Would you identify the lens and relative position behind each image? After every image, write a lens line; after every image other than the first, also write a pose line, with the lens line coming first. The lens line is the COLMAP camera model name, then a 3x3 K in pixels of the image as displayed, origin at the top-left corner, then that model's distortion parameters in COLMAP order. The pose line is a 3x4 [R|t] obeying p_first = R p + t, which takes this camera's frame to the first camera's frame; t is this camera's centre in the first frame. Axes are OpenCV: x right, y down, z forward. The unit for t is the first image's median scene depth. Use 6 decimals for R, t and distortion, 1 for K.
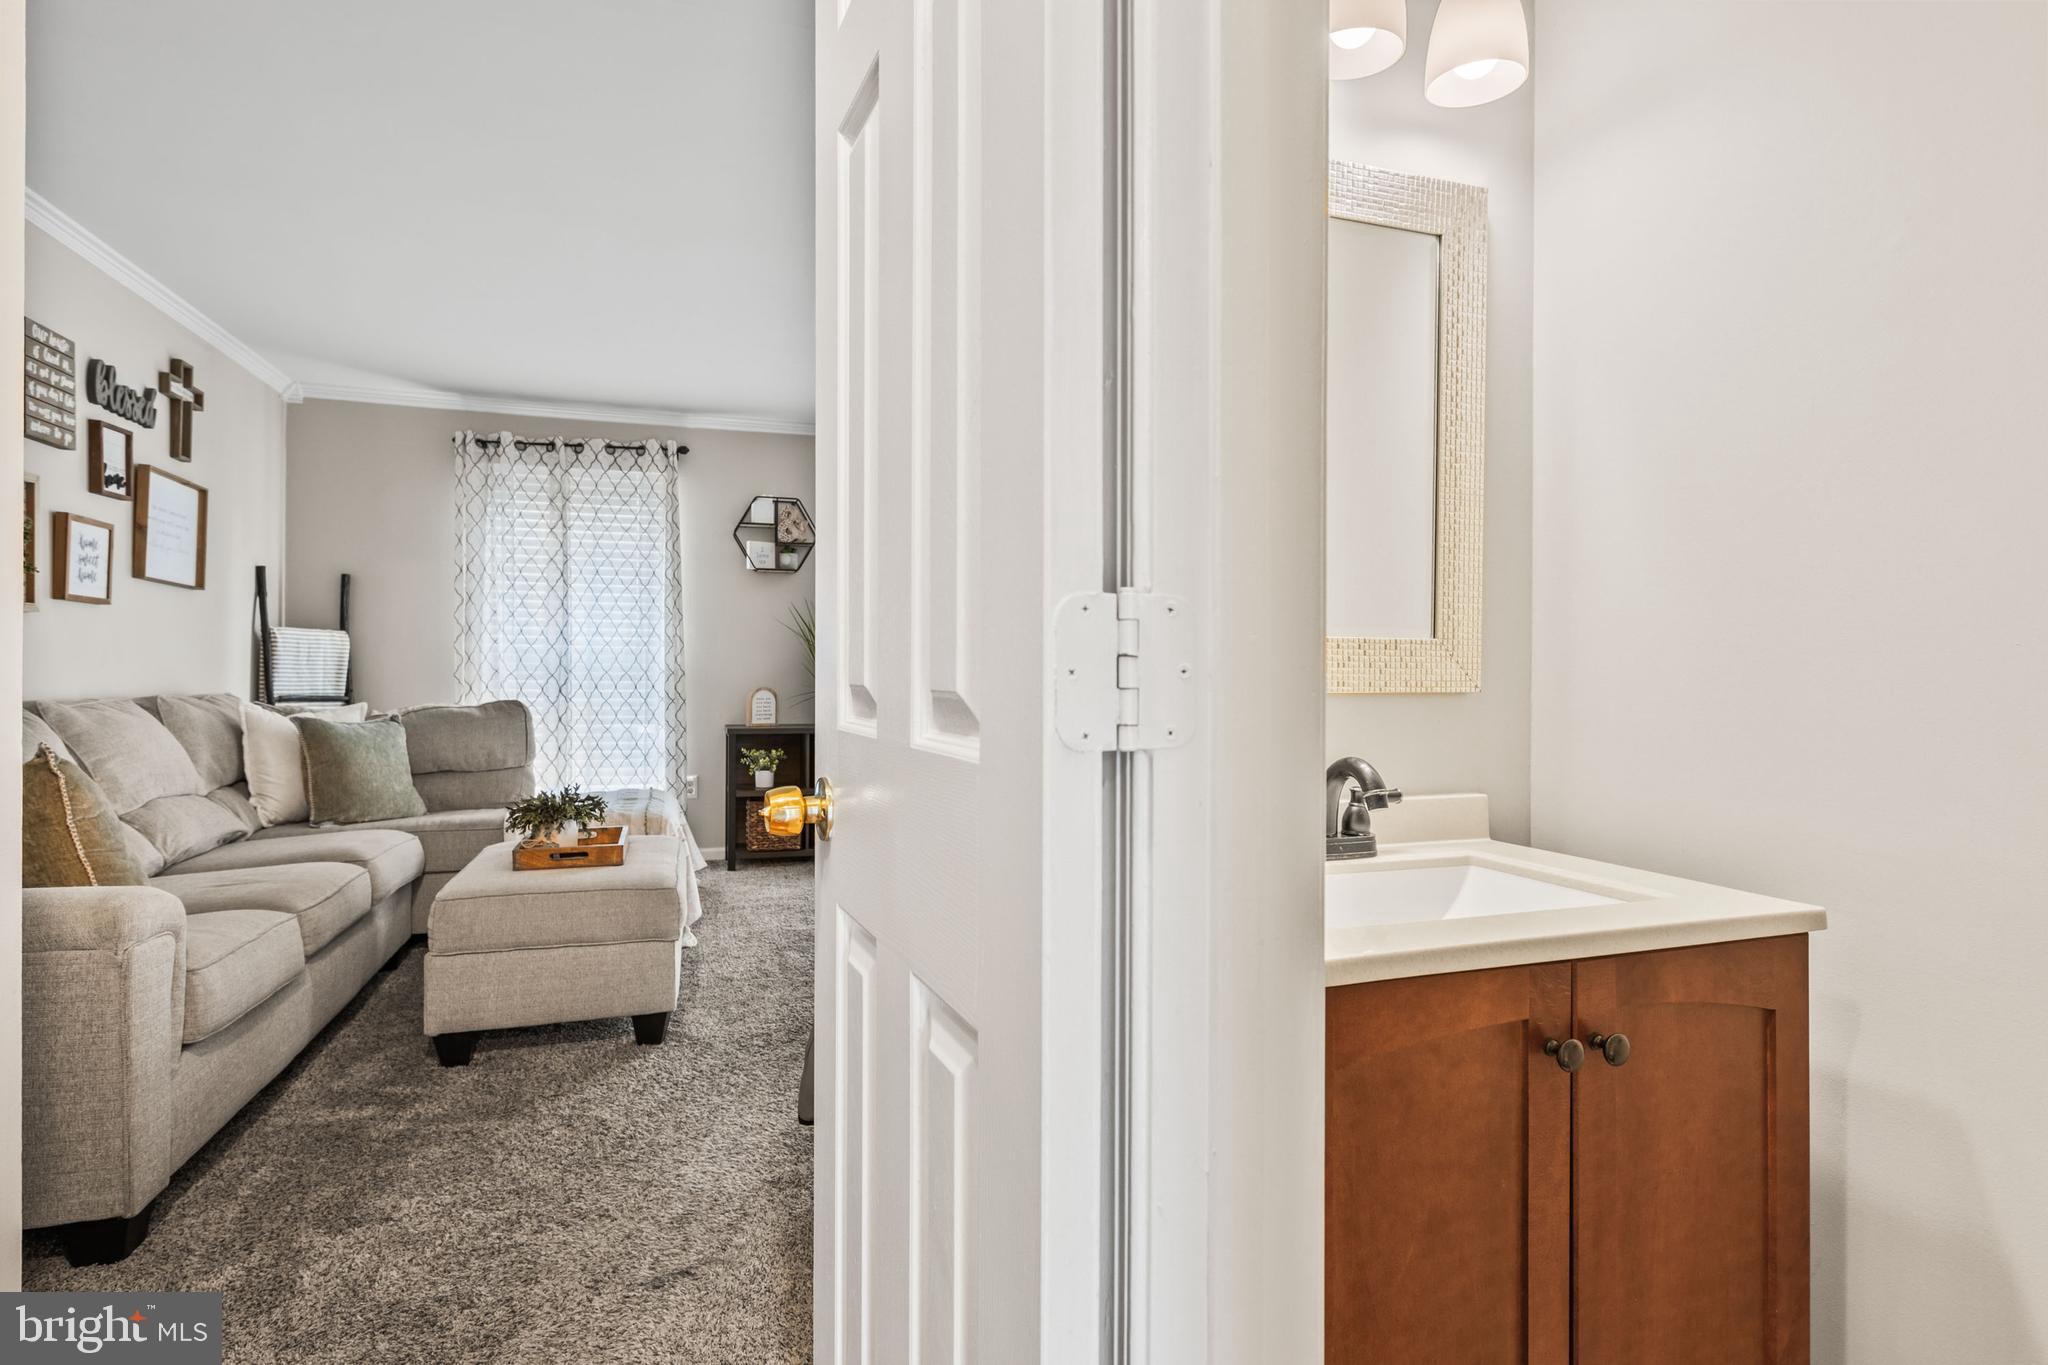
lens RADIAL K [[1018.0, 0, 1024.0], [0, 1018.0, 682.5], [0, 0, 1]] dist [-0.001717, 0.000296]
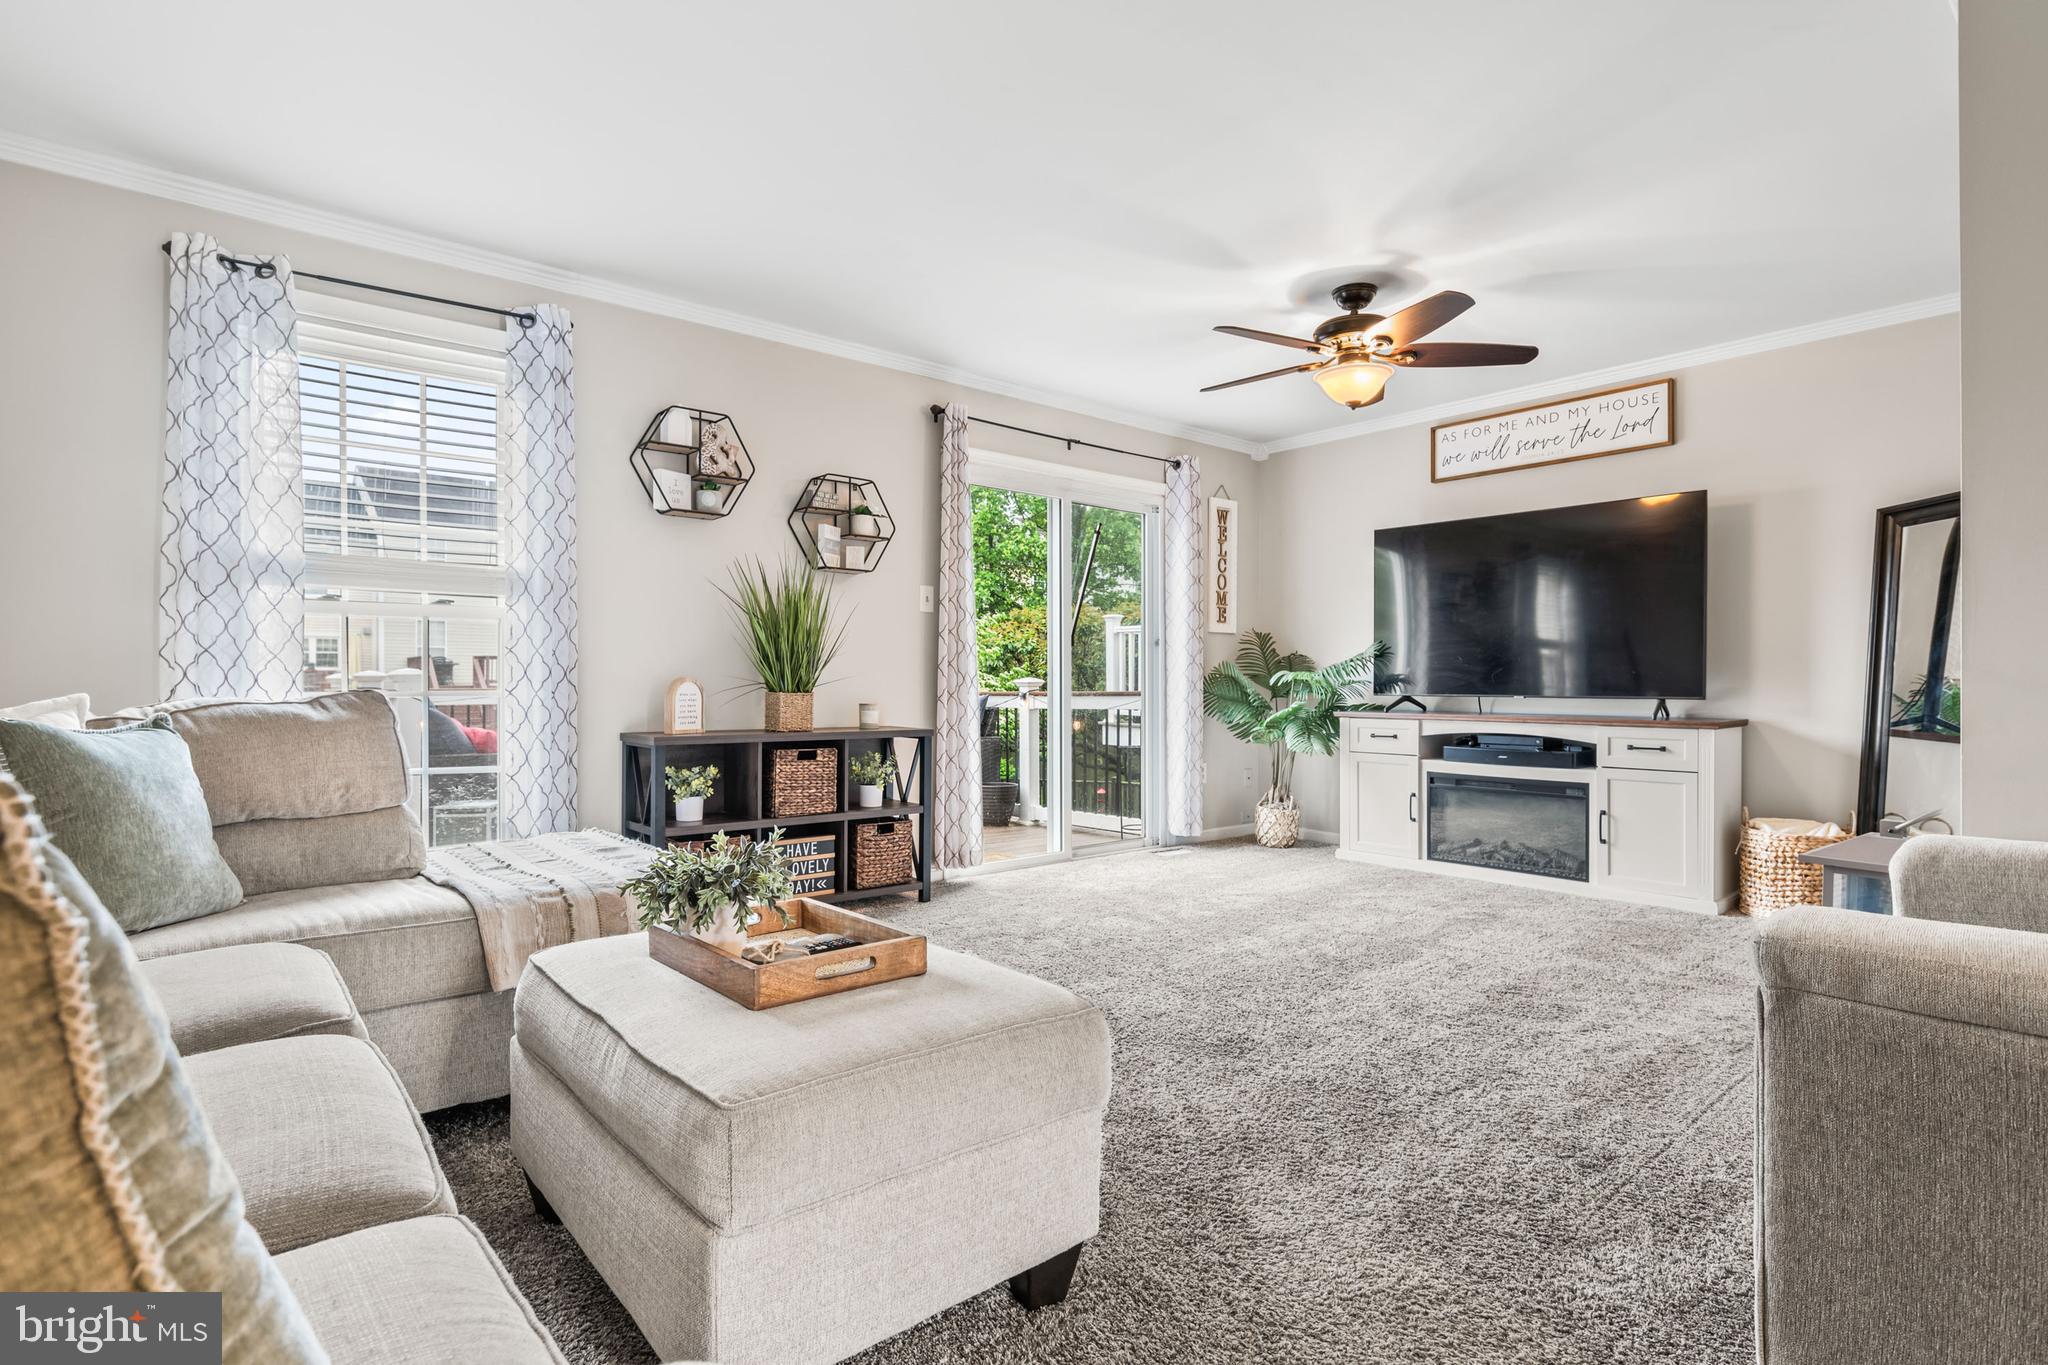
lens RADIAL K [[1018.0, 0, 1024.0], [0, 1018.0, 682.5], [0, 0, 1]] dist [-0.001717, 0.000296]
pose [[0.931554, 0.001592, 0.363600, -0.380923], [0.002995, 0.999923, -0.012050, 0.022185], [-0.363592, 0.012314, 0.931477, 0.343800]]
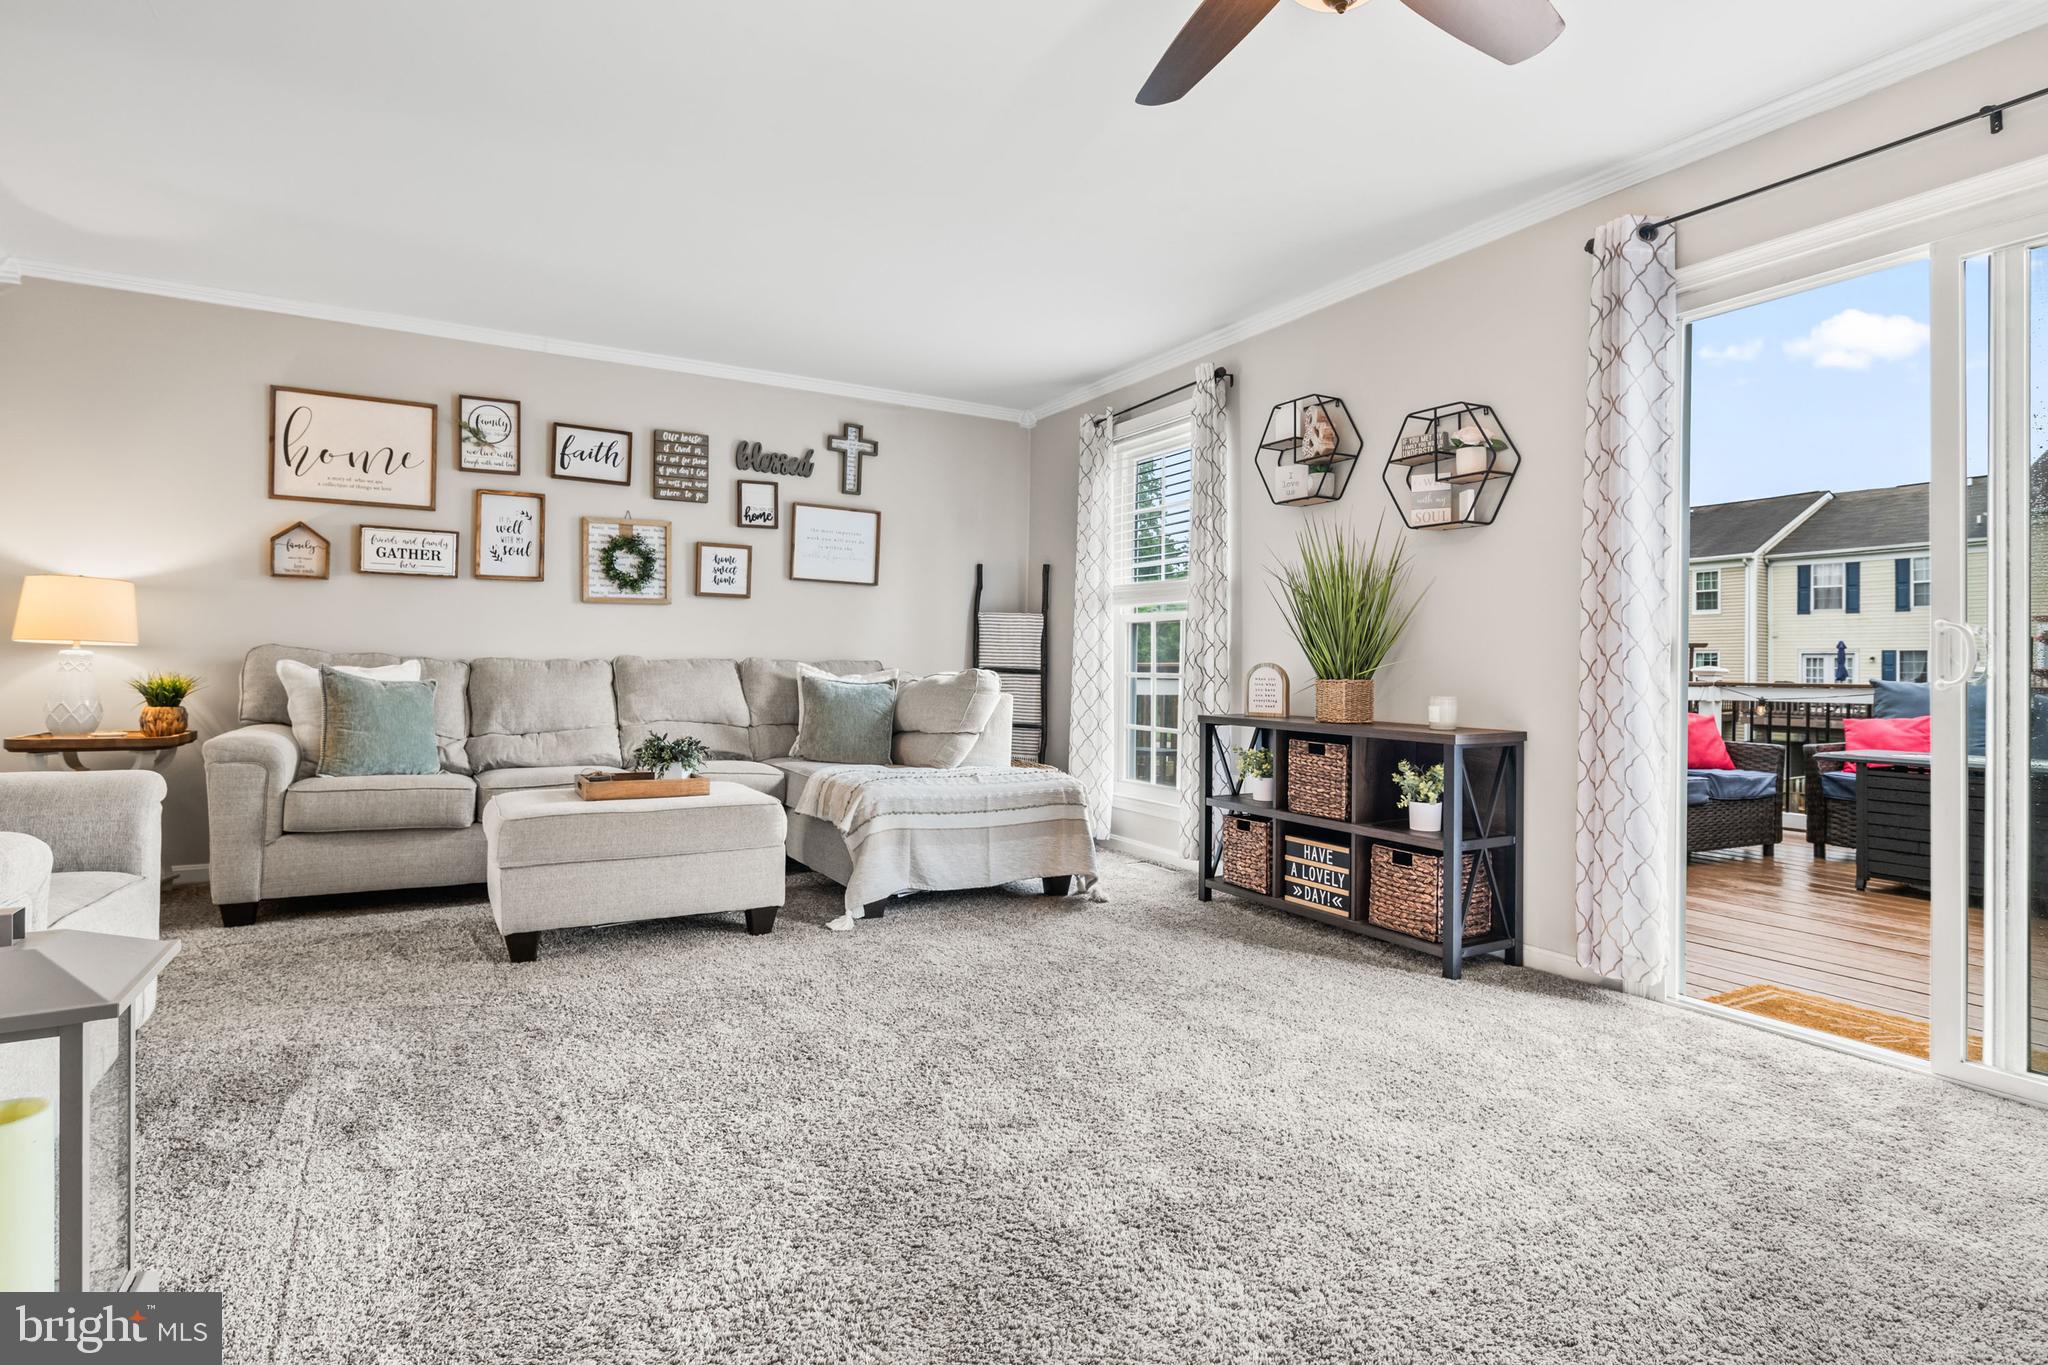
lens RADIAL K [[1030.1, 0, 1022.0], [0, 1030.1, 660.2], [0, 0, 1]] dist [-0.001684, -0.000058]
pose [[0.188102, -0.005824, -0.982132, 0.563741], [-0.024681, 0.999639, -0.010655, 0.018733], [0.981839, 0.026244, 0.187890, 0.889982]]
